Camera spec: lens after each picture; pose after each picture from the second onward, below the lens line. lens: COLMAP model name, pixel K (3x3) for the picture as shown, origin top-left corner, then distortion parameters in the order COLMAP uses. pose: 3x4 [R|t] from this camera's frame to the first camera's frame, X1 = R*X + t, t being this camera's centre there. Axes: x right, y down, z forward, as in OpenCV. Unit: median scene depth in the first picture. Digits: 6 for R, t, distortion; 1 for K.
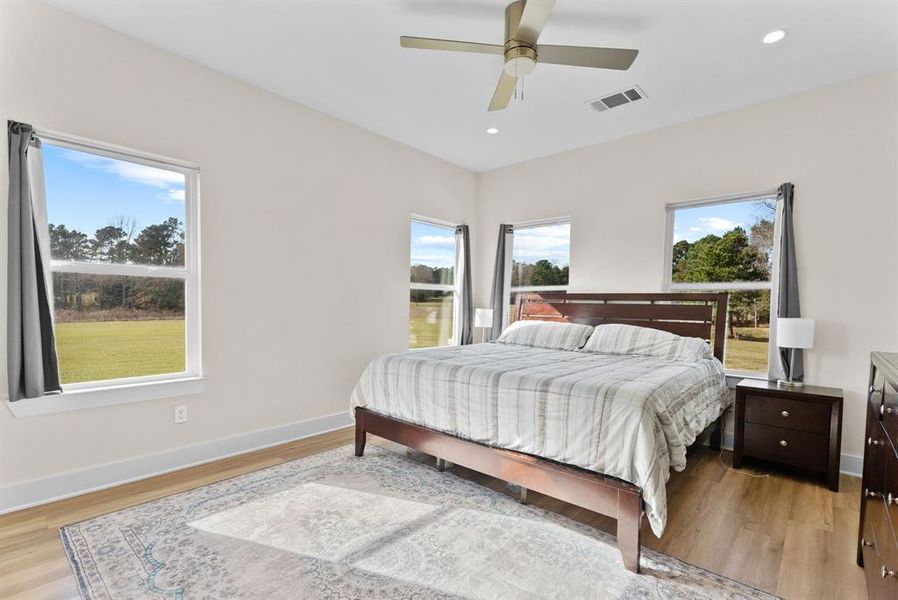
lens RADIAL K [[407.4, 0, 451.7], [0, 407.4, 308.7], [0, 0, 1]] dist [0.000360, 0.000136]
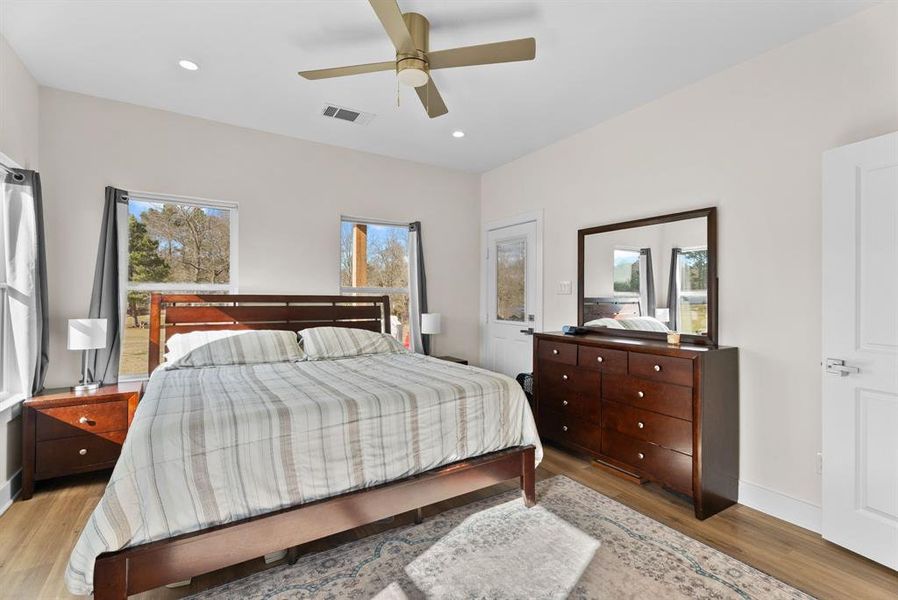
lens RADIAL K [[412.8, 0, 449.6], [0, 412.8, 283.3], [0, 0, 1]] dist [0.000722, 0.000156]
pose [[0.293655, 0.016272, 0.955773, -0.543108], [0.011924, 0.999715, -0.020684, -0.051510], [-0.955837, 0.017471, 0.293377, 0.456975]]
